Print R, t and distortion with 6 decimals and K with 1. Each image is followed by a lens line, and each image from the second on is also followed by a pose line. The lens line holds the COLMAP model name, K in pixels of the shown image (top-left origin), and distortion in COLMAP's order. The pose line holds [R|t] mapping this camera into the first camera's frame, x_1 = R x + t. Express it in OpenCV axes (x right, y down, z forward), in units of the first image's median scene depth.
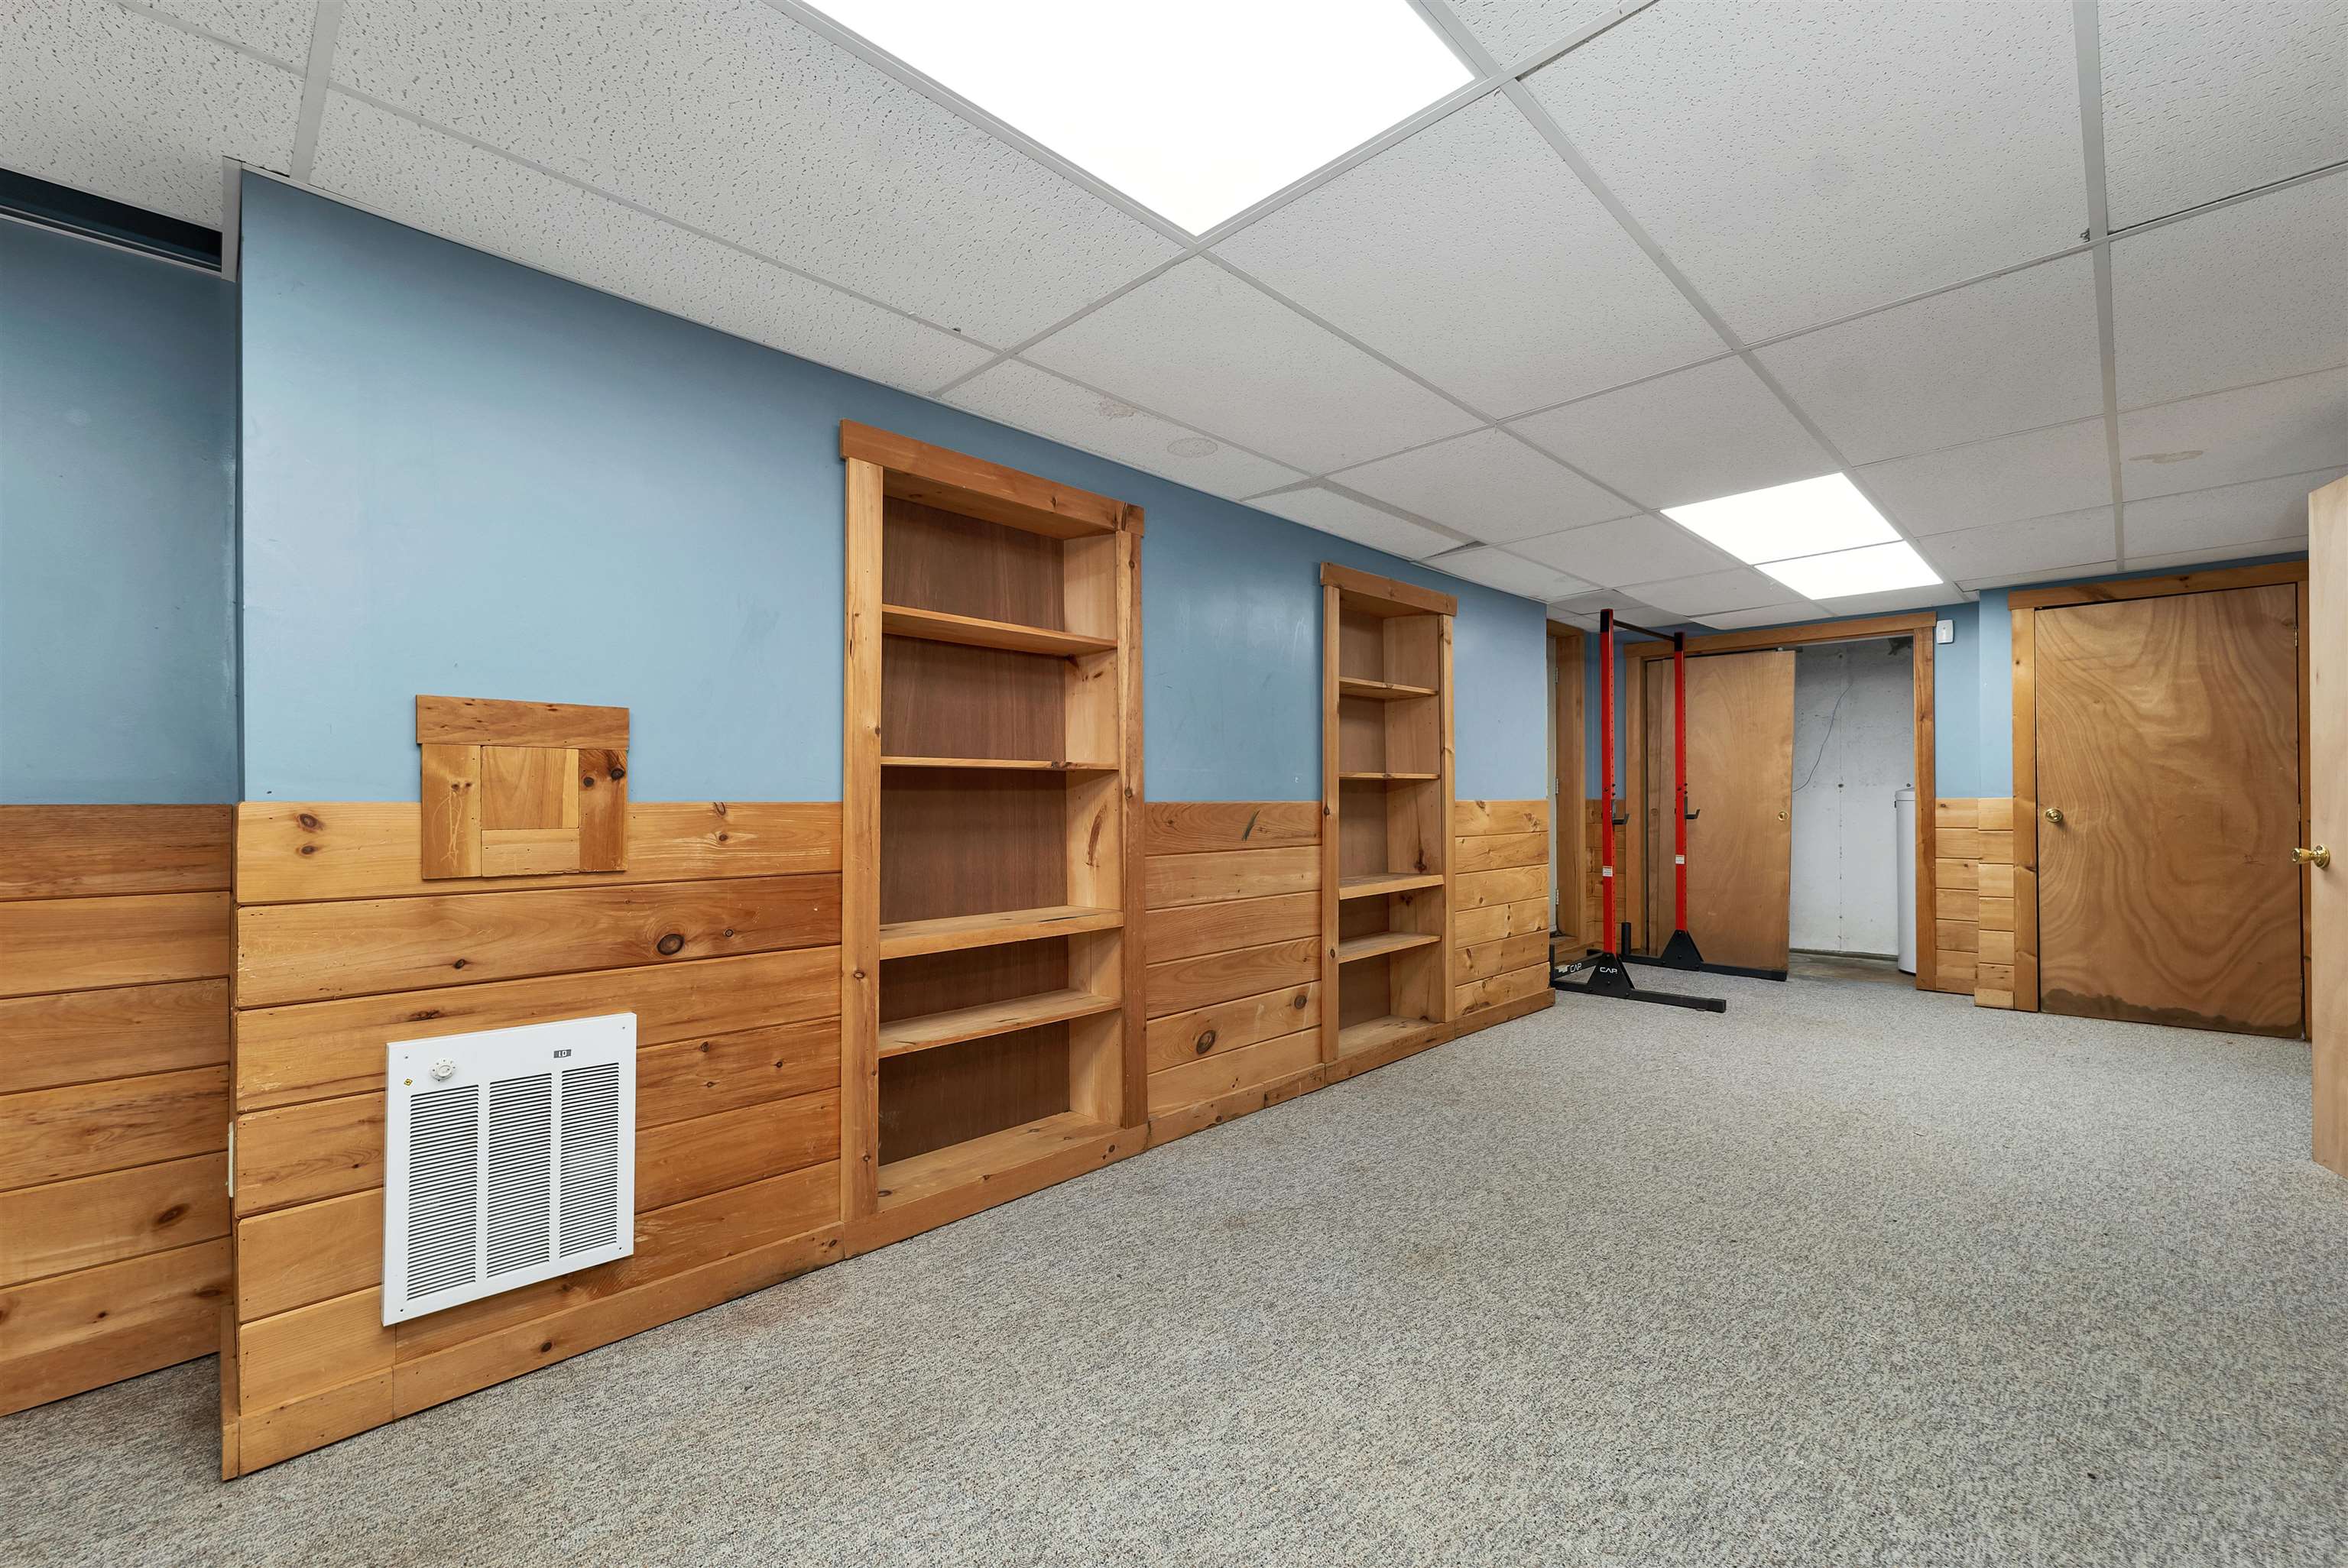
lens RADIAL K [[977.4, 0, 1167.3], [0, 977.4, 799.4], [0, 0, 1]] dist [-0.000643, 0.000310]
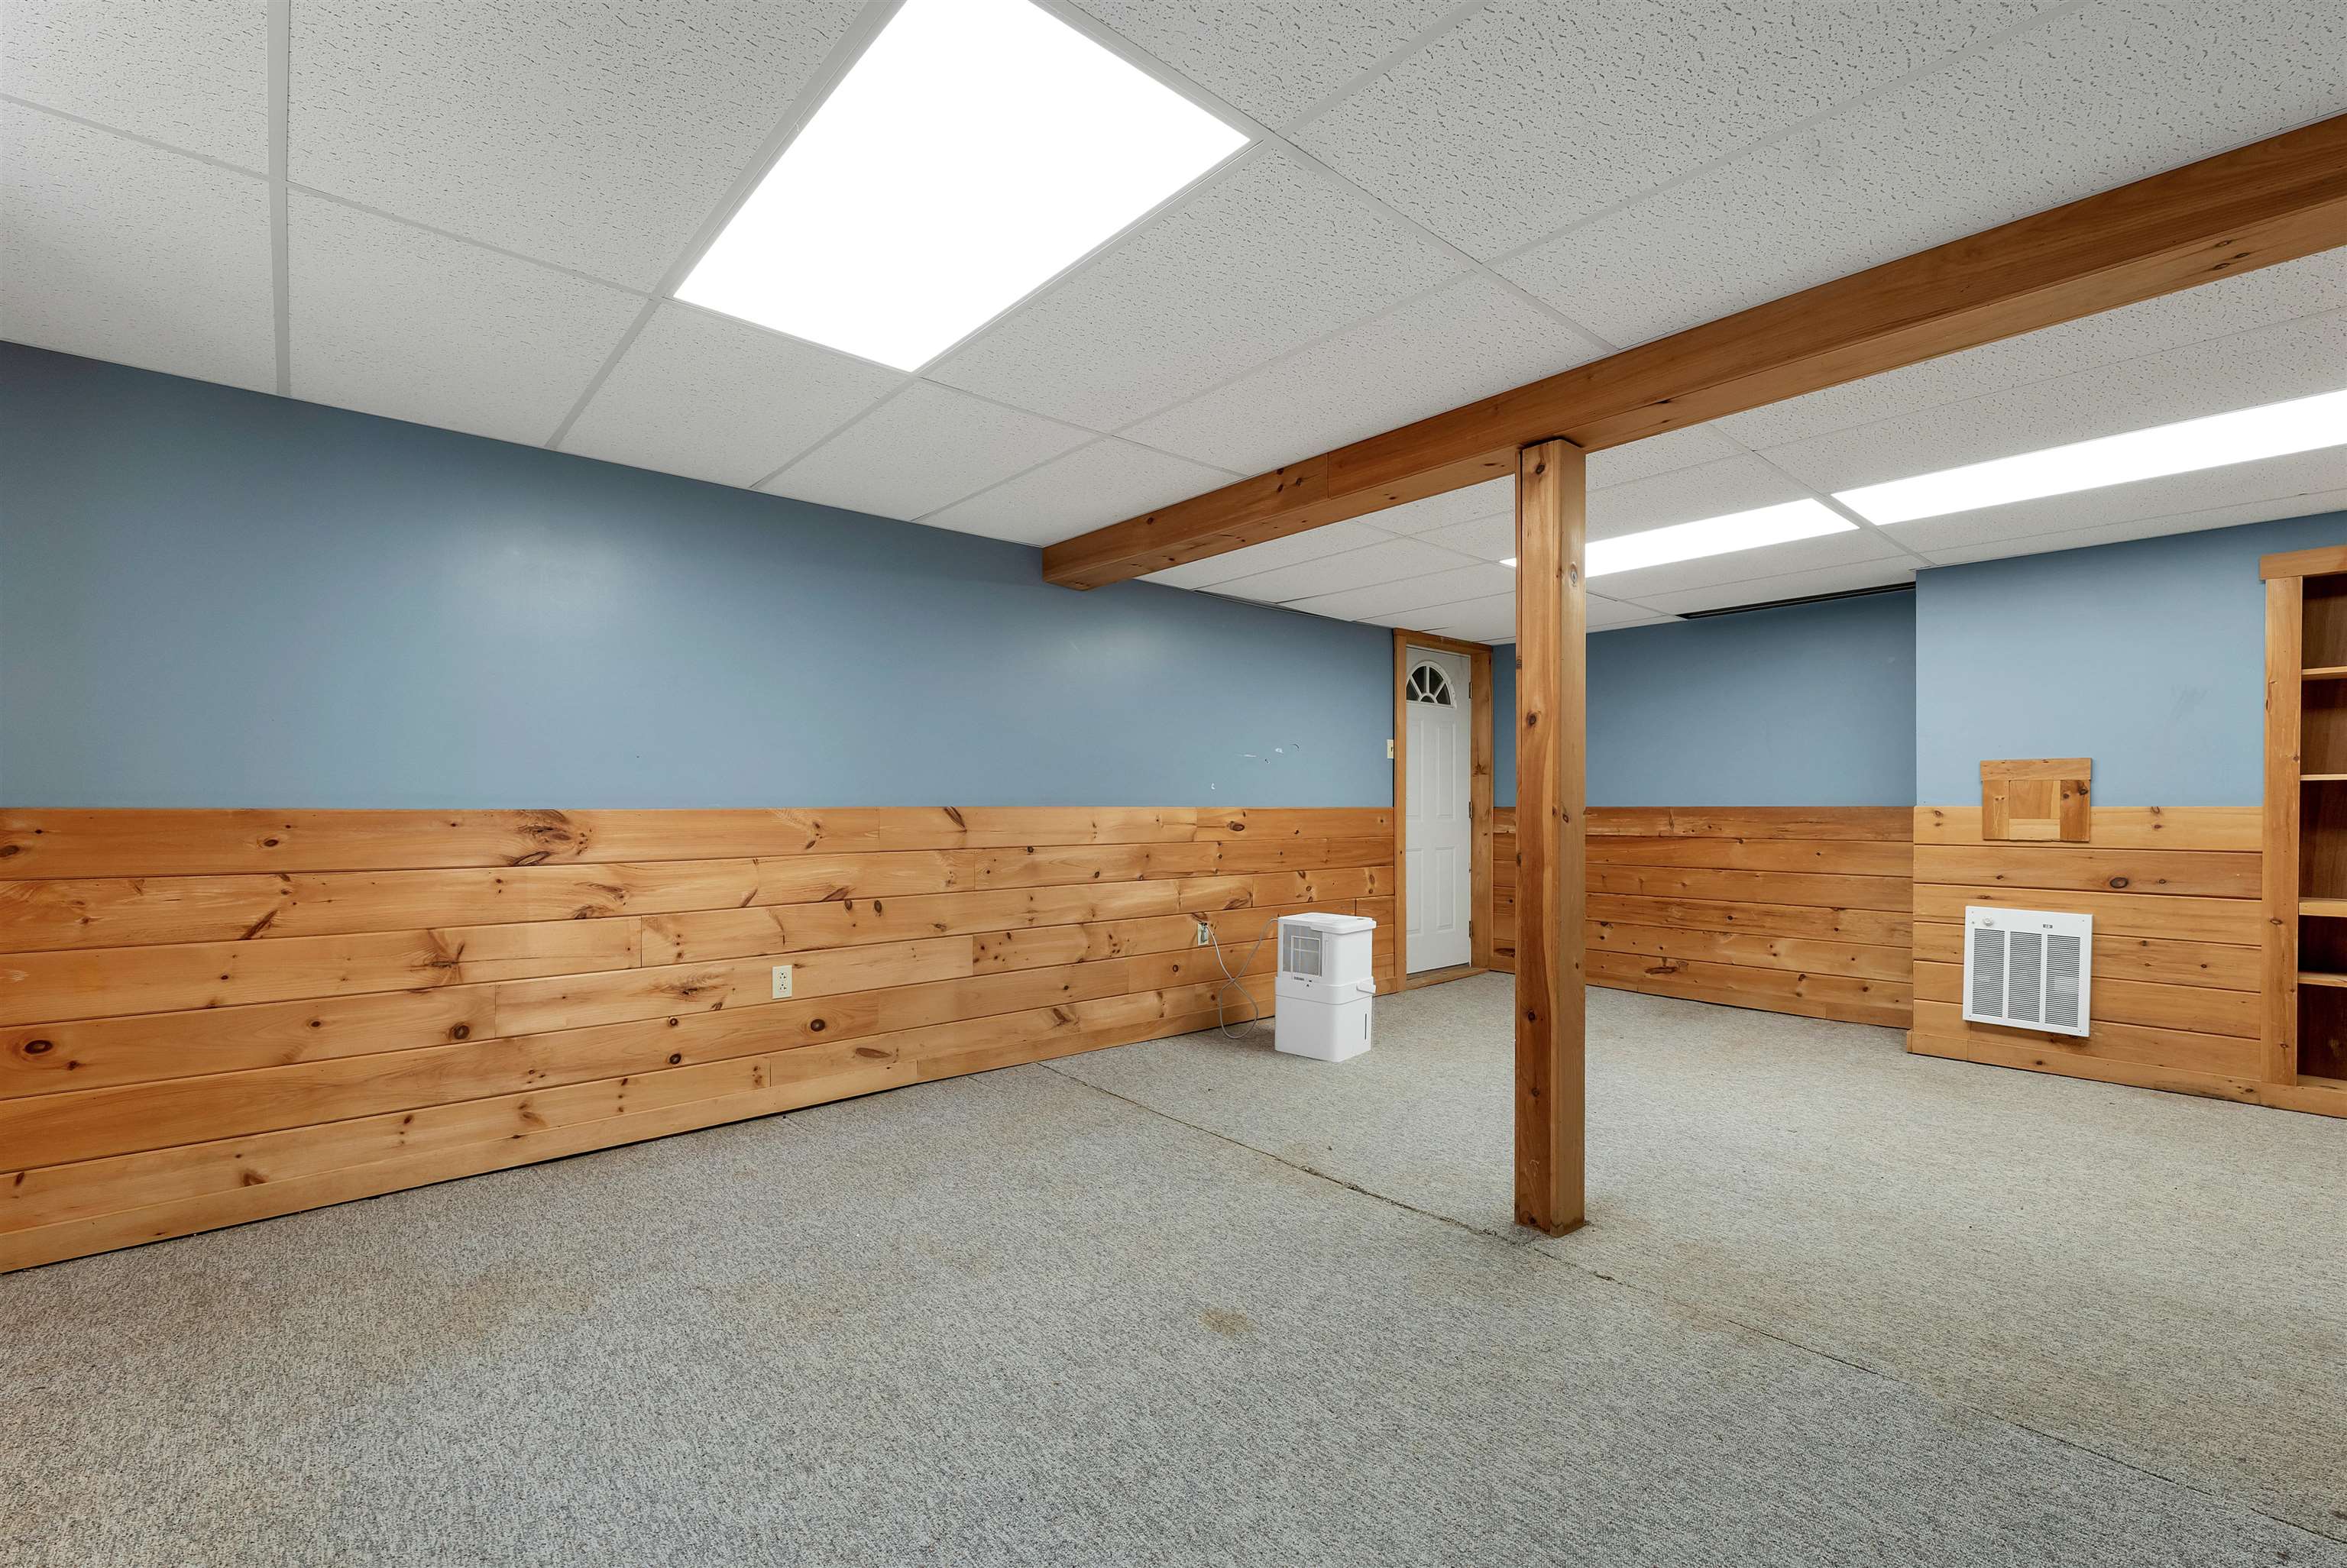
lens RADIAL K [[1009.3, 0, 1163.3], [0, 1009.3, 812.1], [0, 0, 1]] dist [-0.000856, -0.000240]
pose [[-0.074027, 0.011164, -0.997194, 1.524360], [0.004424, 0.999931, 0.010866, -0.014814], [0.997246, -0.003608, -0.074072, -0.661957]]
